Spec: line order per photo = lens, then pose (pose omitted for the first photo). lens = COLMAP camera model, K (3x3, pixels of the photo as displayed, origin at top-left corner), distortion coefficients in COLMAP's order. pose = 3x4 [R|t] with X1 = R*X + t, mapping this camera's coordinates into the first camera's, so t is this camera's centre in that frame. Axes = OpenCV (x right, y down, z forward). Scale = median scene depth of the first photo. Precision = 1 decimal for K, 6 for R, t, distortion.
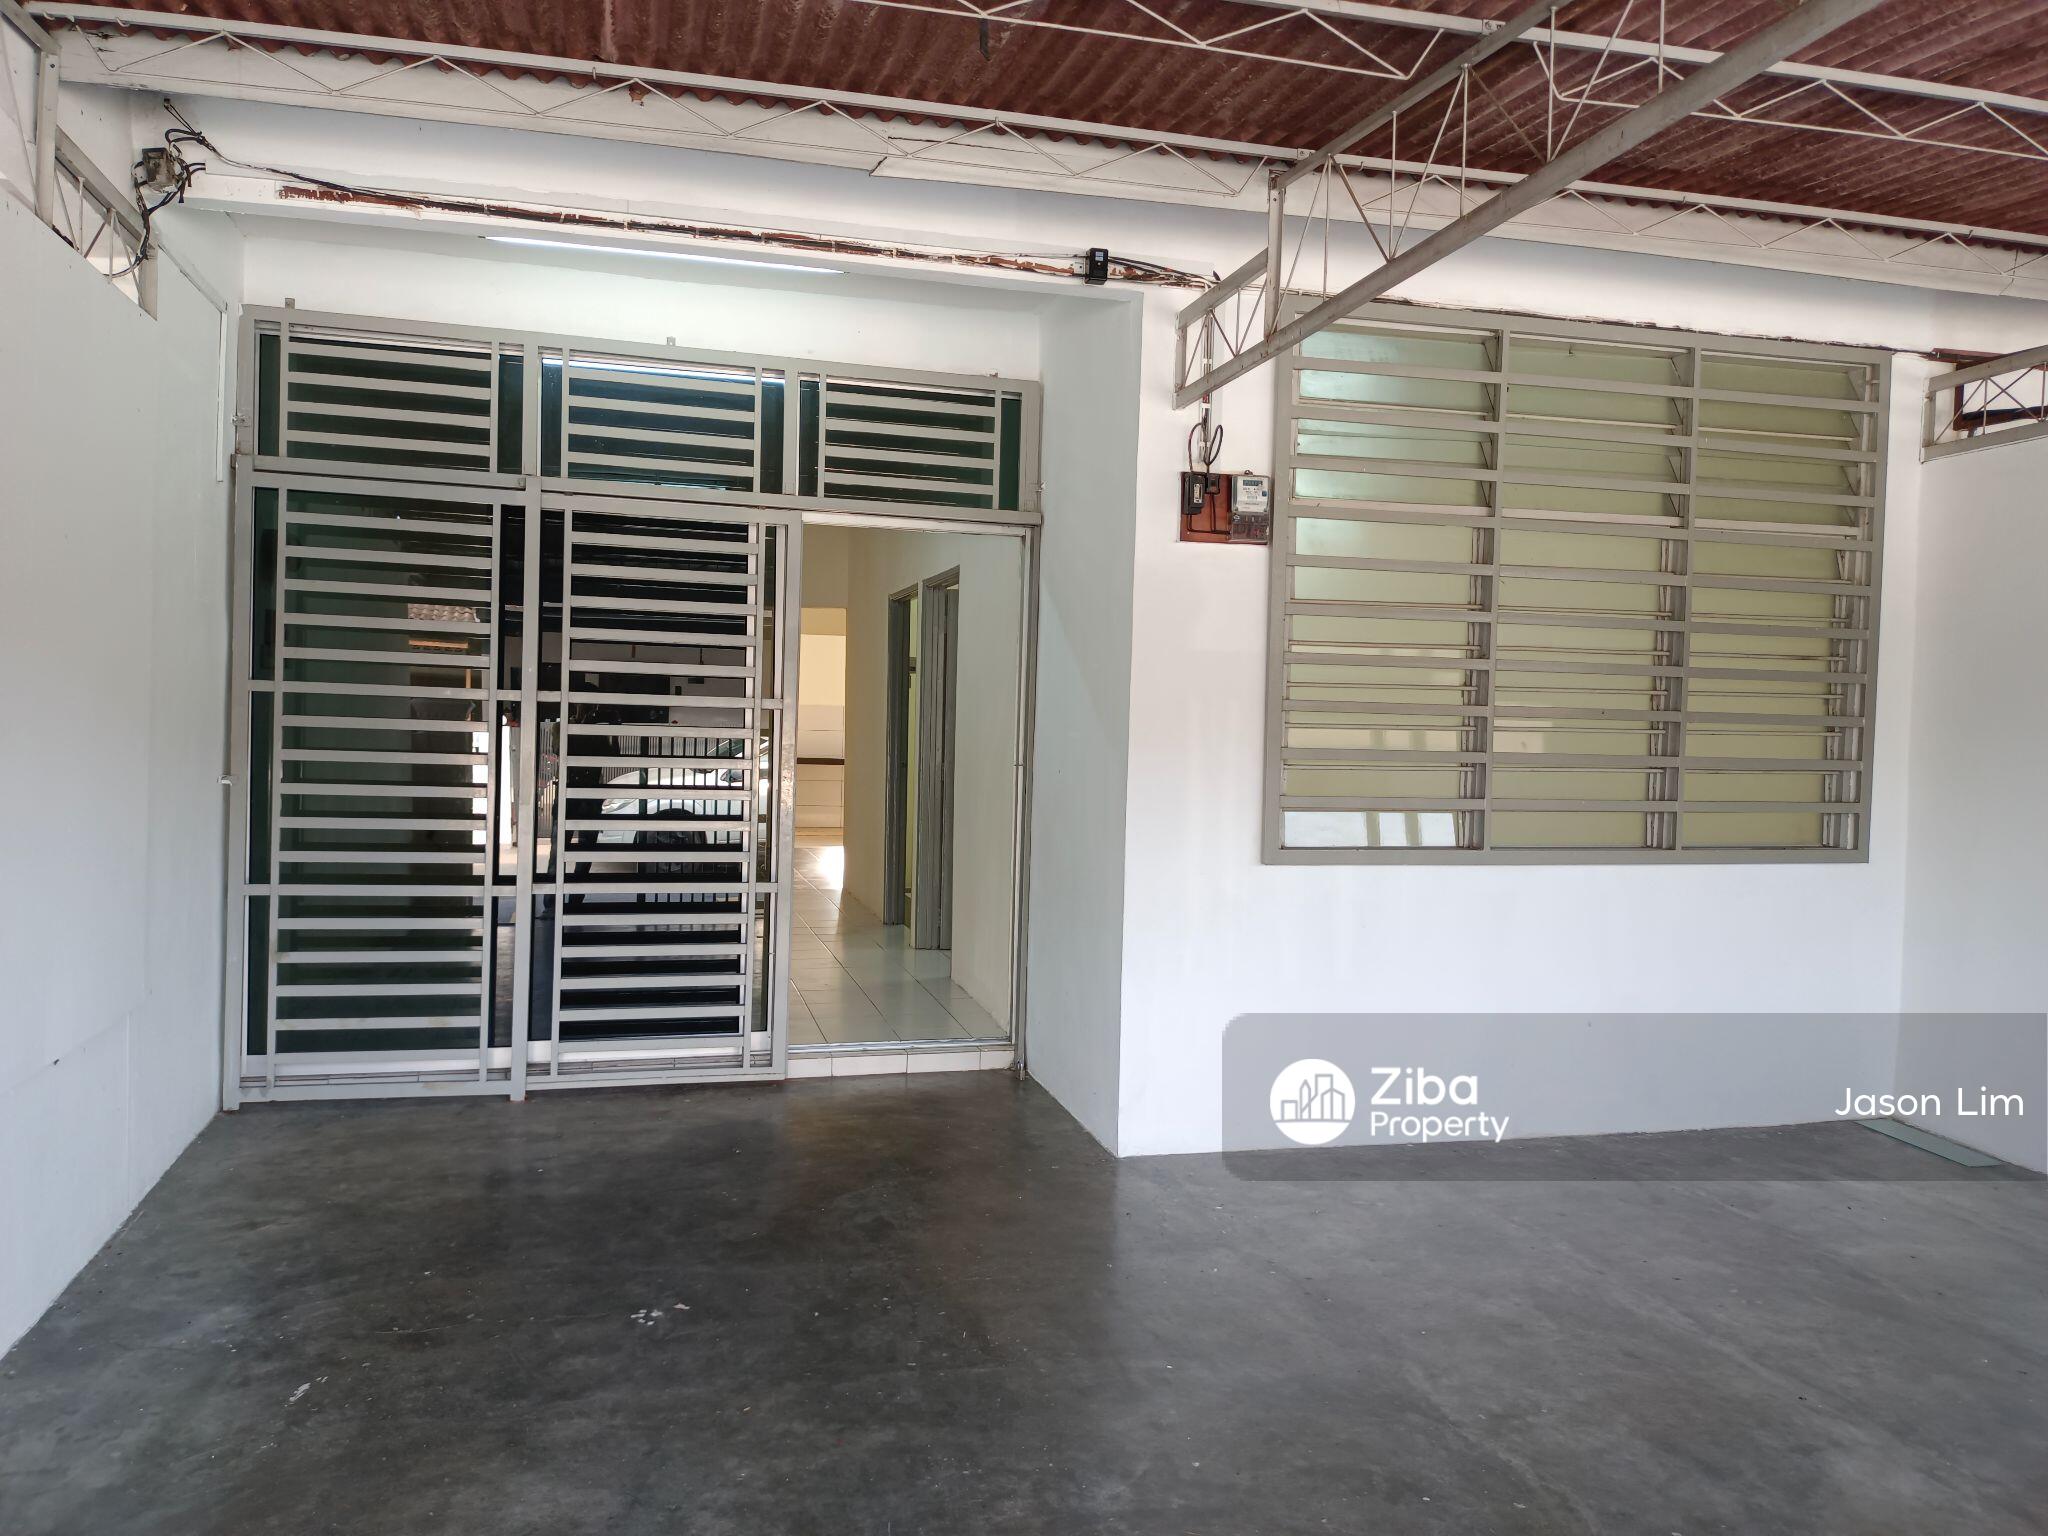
lens RADIAL K [[1596.1, 0, 1020.7], [0, 1596.1, 774.6], [0, 0, 1]] dist [0.045168, -0.005919]
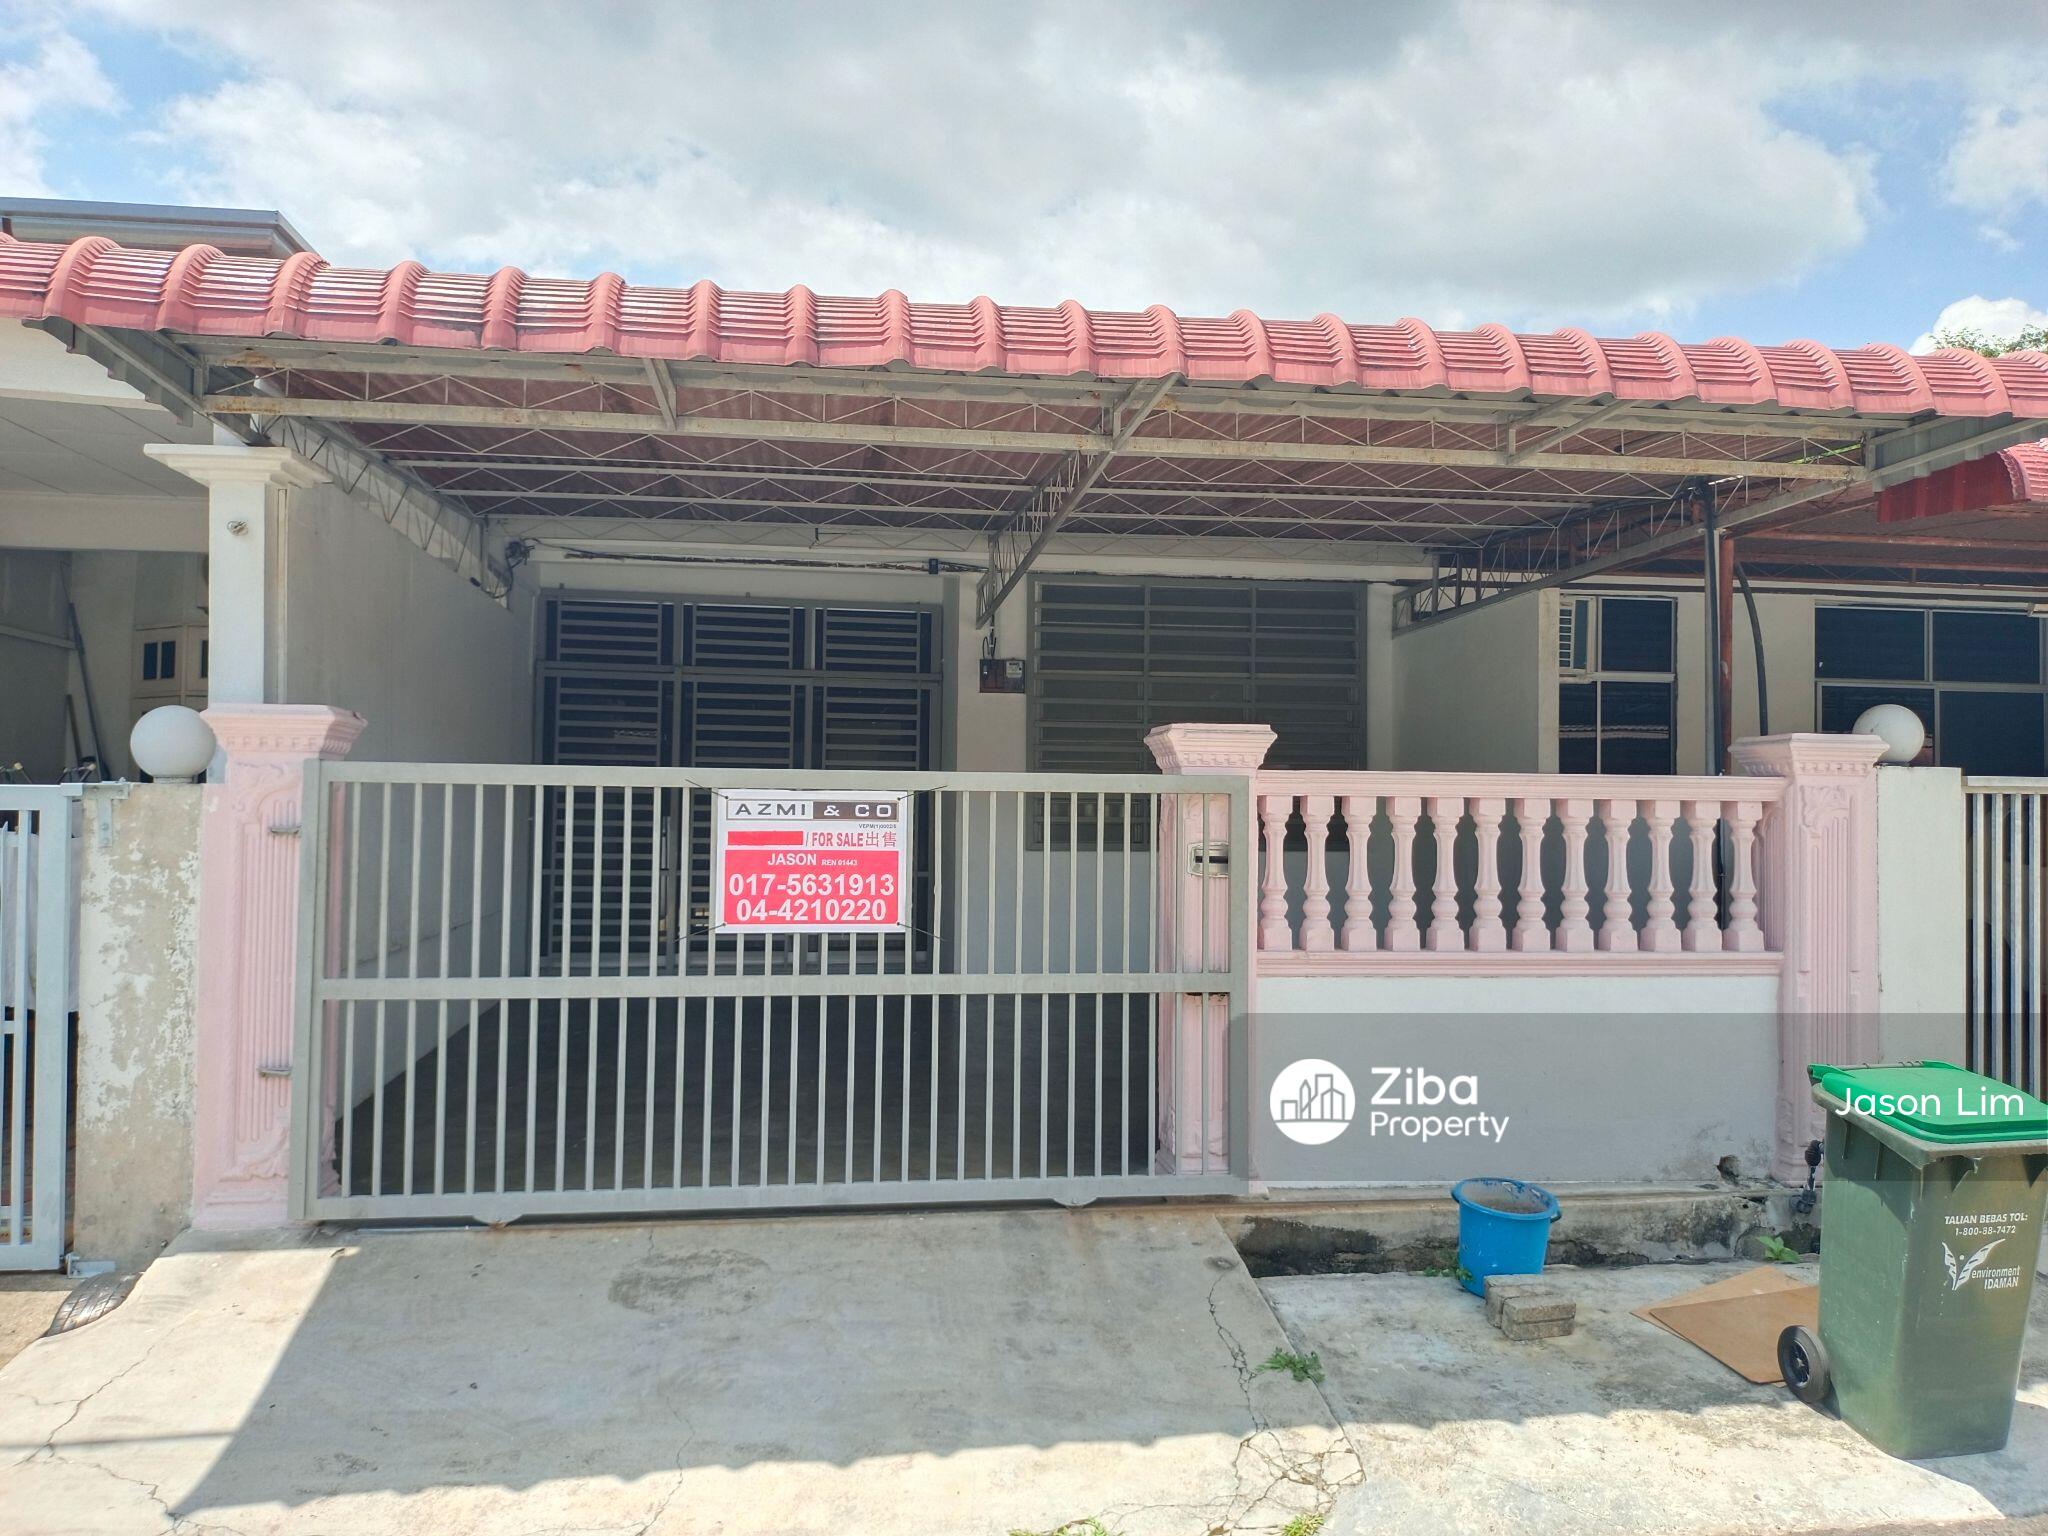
lens RADIAL K [[1512.9, 0, 1028.0], [0, 1512.9, 760.2], [0, 0, 1]] dist [0.090634, 0.001275]
pose [[0.995357, -0.021875, -0.093734, 0.312259], [0.015029, 0.997209, -0.073128, 0.078322], [0.095072, 0.071379, 0.992908, -0.849952]]
